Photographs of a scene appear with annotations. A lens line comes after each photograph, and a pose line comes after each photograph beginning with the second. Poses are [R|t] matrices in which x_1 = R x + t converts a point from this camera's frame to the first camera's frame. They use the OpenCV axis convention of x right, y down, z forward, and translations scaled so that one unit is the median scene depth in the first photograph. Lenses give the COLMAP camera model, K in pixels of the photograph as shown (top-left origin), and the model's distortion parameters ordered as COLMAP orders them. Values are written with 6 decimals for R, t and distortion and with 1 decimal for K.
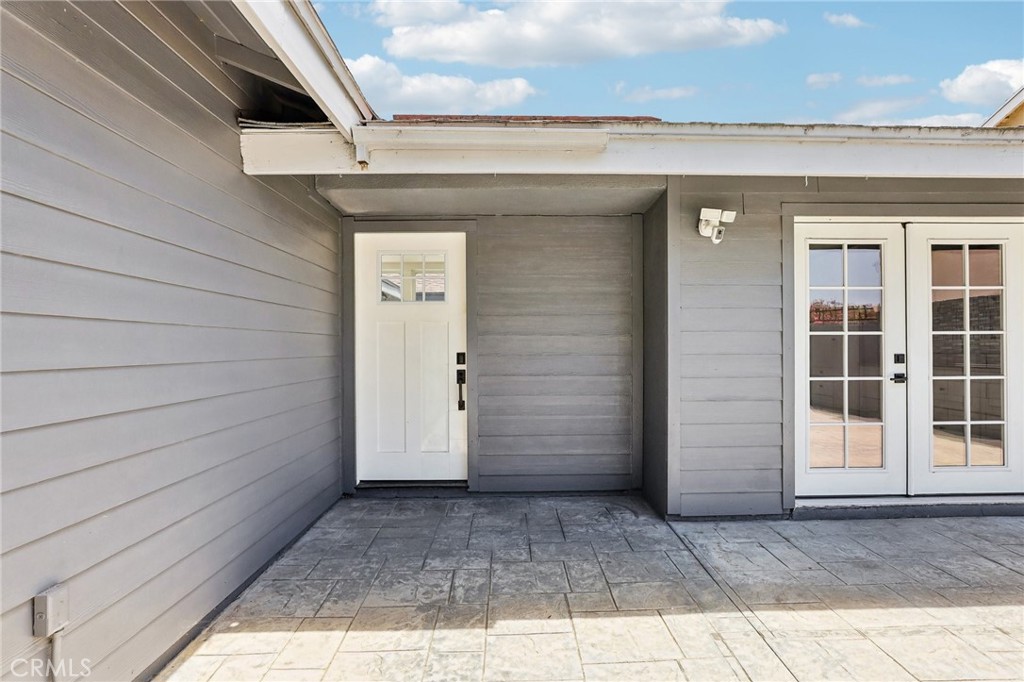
lens RADIAL K [[471.2, 0, 515.3], [0, 471.2, 344.5], [0, 0, 1]] dist [-0.000558, 0.001518]
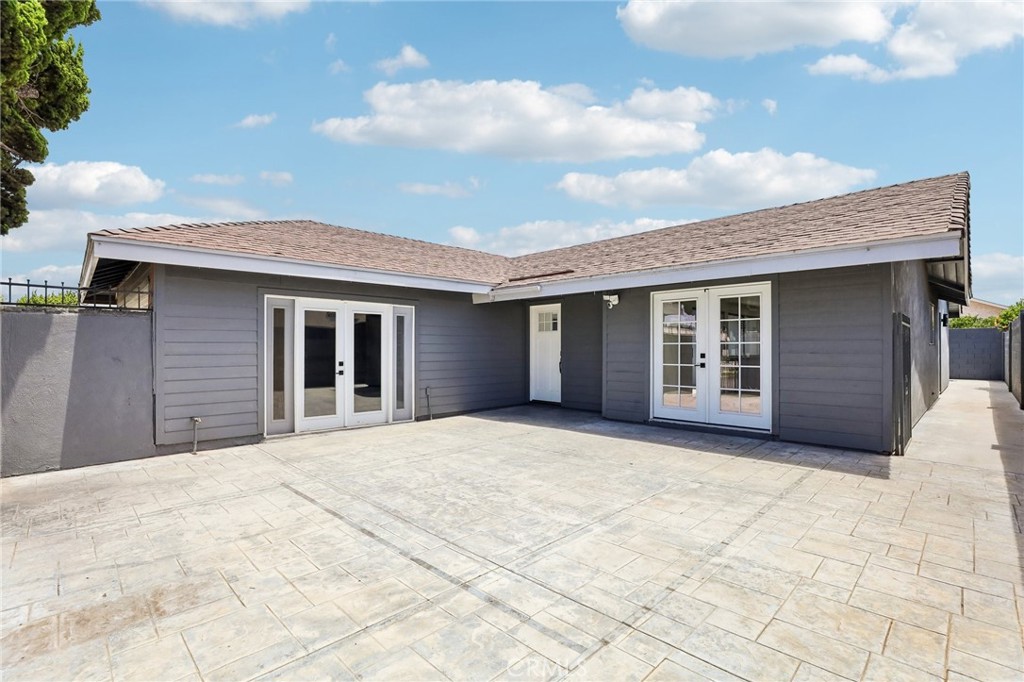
lens RADIAL K [[471.2, 0, 513.8], [0, 471.2, 343.7], [0, 0, 1]] dist [-0.000558, 0.001518]
pose [[0.695872, -0.002890, -0.718160, 1.718762], [-0.003526, 0.999966, -0.007440, -0.004658], [0.718157, 0.007710, 0.695838, -1.029391]]
